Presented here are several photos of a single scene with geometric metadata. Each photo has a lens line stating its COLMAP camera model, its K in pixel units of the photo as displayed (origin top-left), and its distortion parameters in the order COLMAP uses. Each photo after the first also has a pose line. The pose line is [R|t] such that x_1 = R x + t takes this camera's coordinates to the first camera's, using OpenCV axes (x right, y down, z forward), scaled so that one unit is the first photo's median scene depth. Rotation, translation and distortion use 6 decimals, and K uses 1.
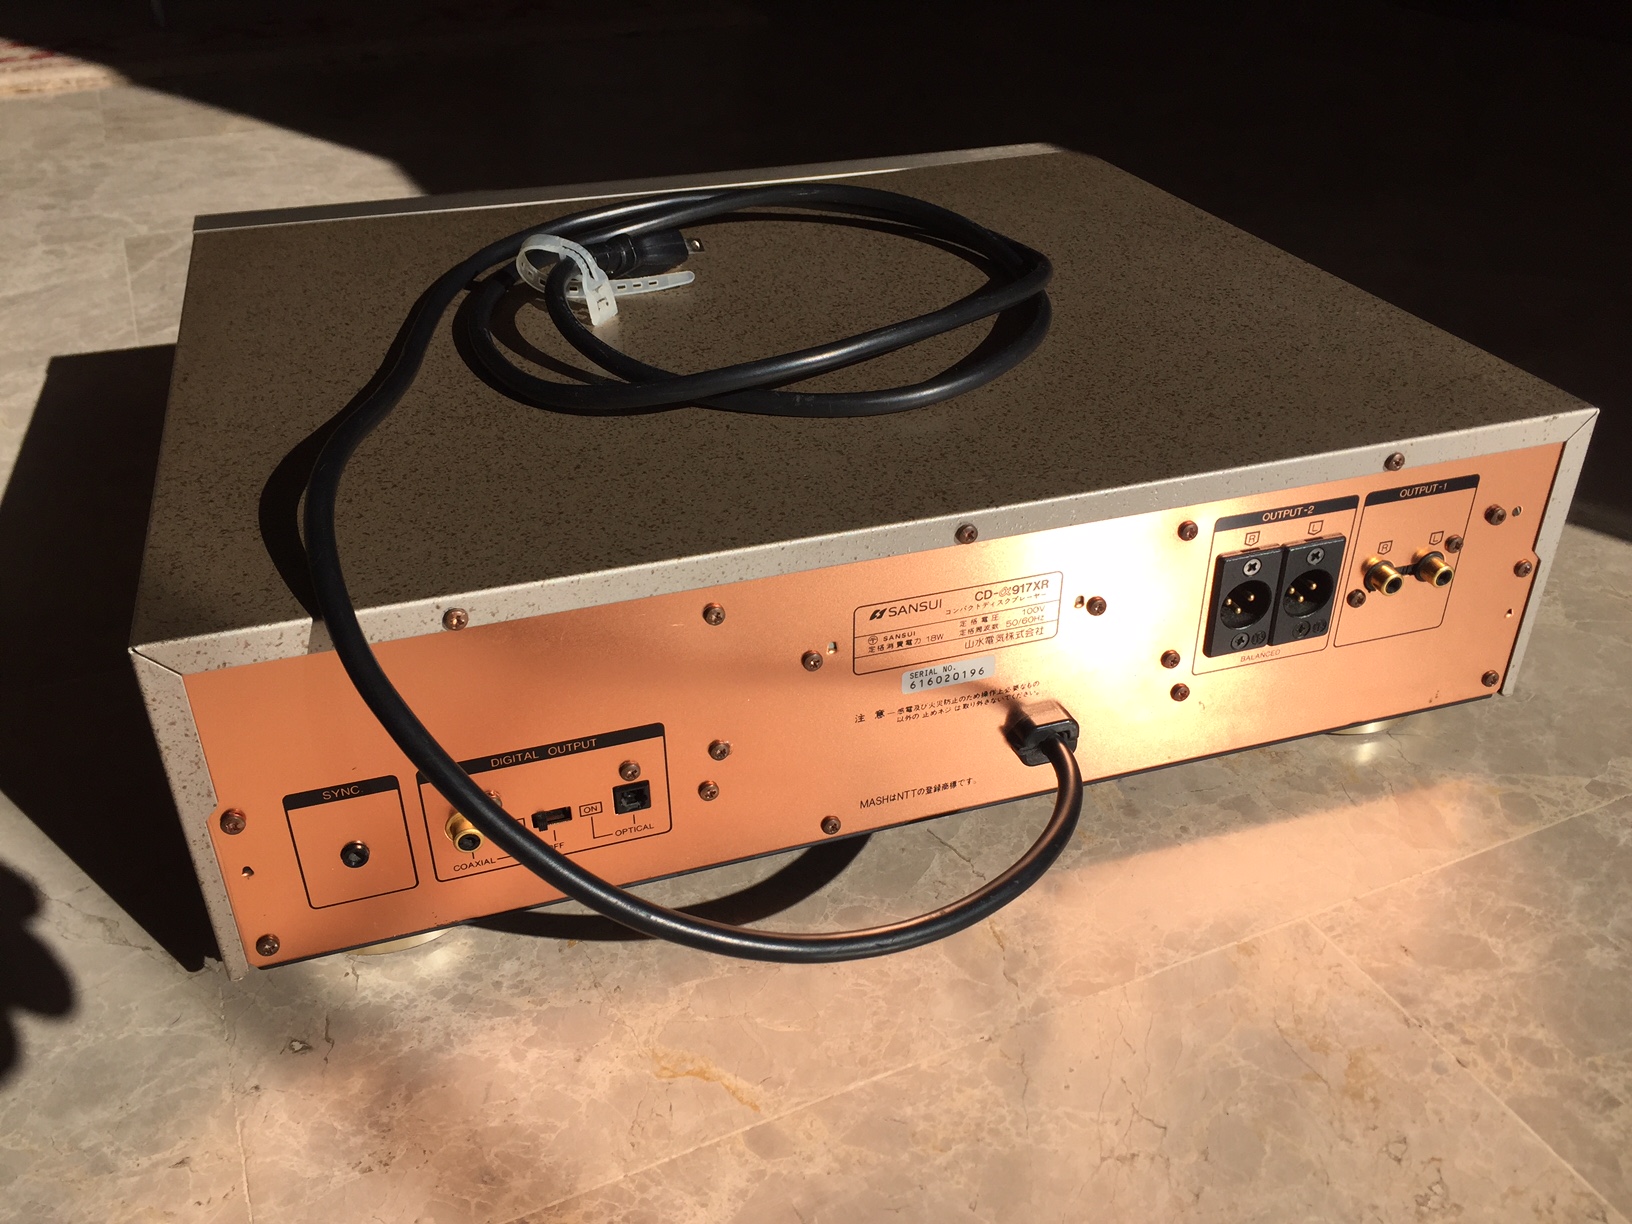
lens RADIAL K [[1393.1, 0, 816.0], [0, 1393.1, 612.0], [0, 0, 1]] dist [0.045571, -0.005604]
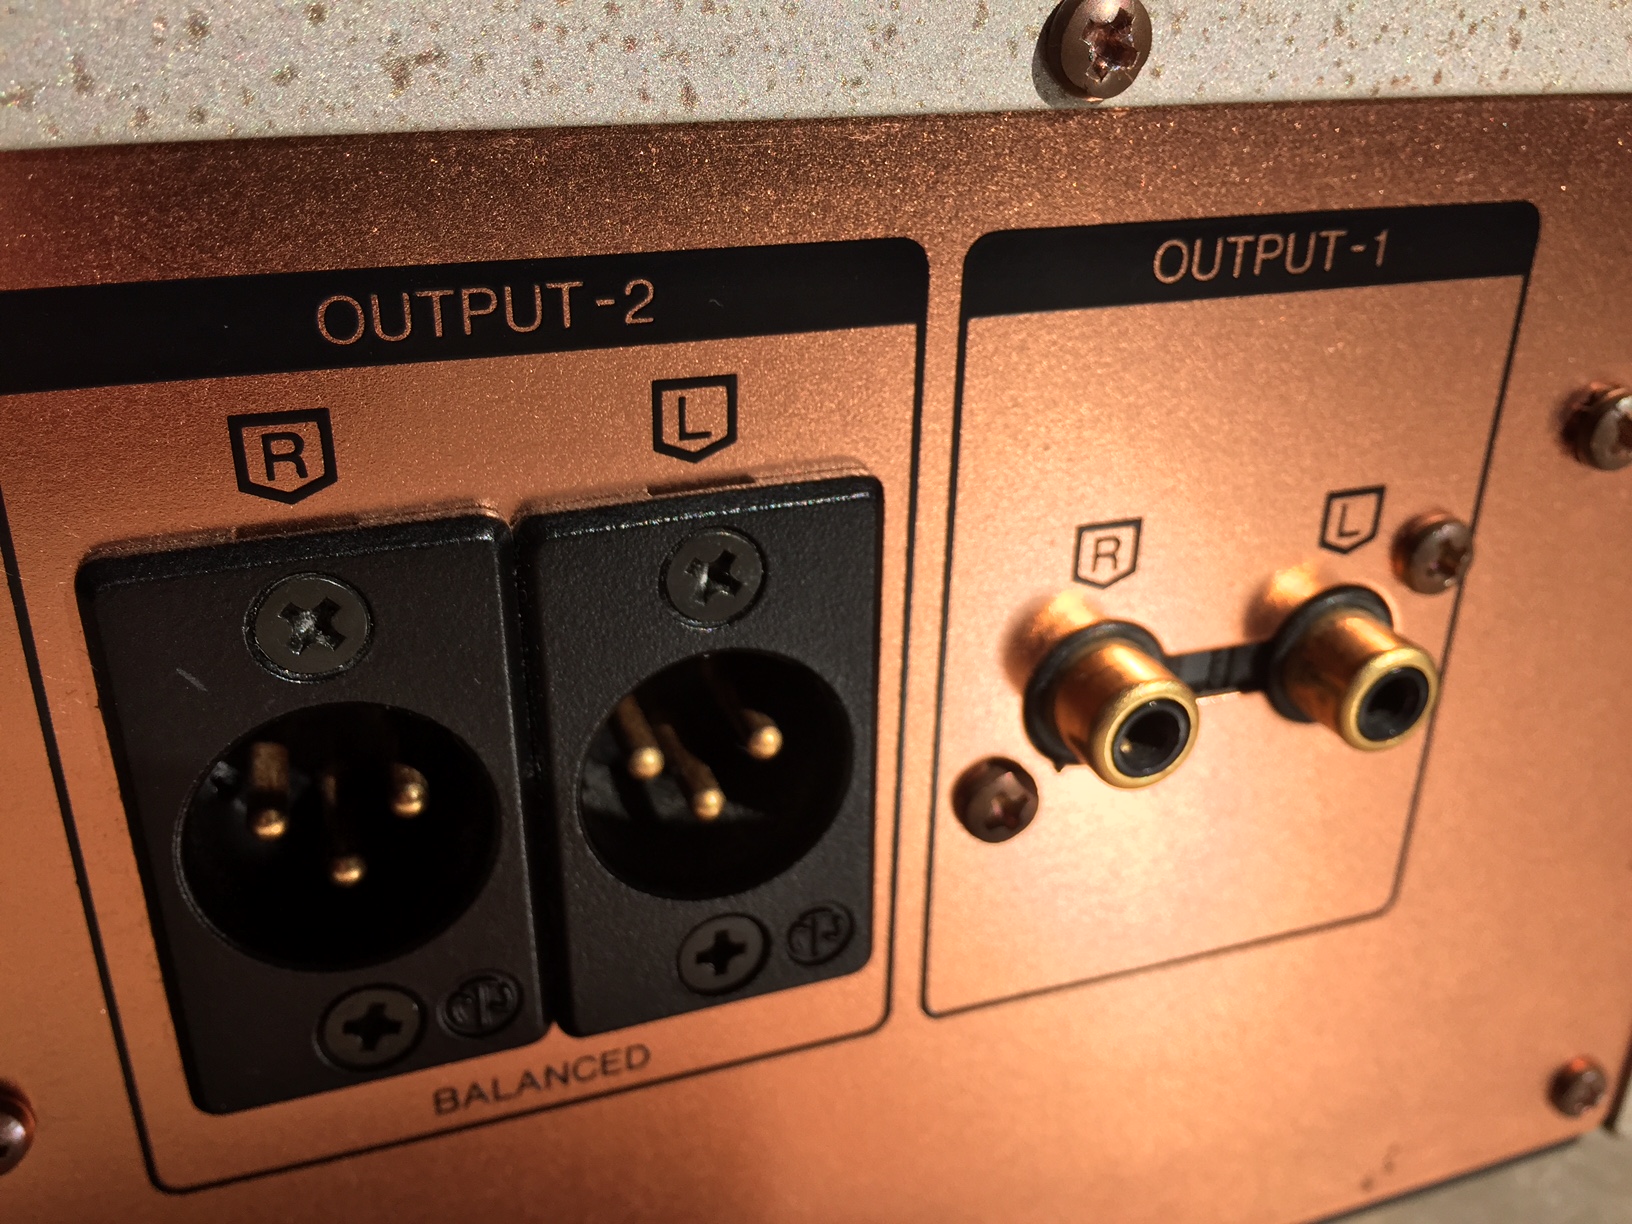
lens RADIAL K [[1520.5, 0, 816.0], [0, 1520.5, 612.0], [0, 0, 1]] dist [0.054697, -0.138260]
pose [[0.998871, 0.007618, 0.046896, 0.368998], [-0.002591, 0.994327, -0.106335, -0.014133], [-0.047440, 0.106093, 0.993224, 0.818445]]
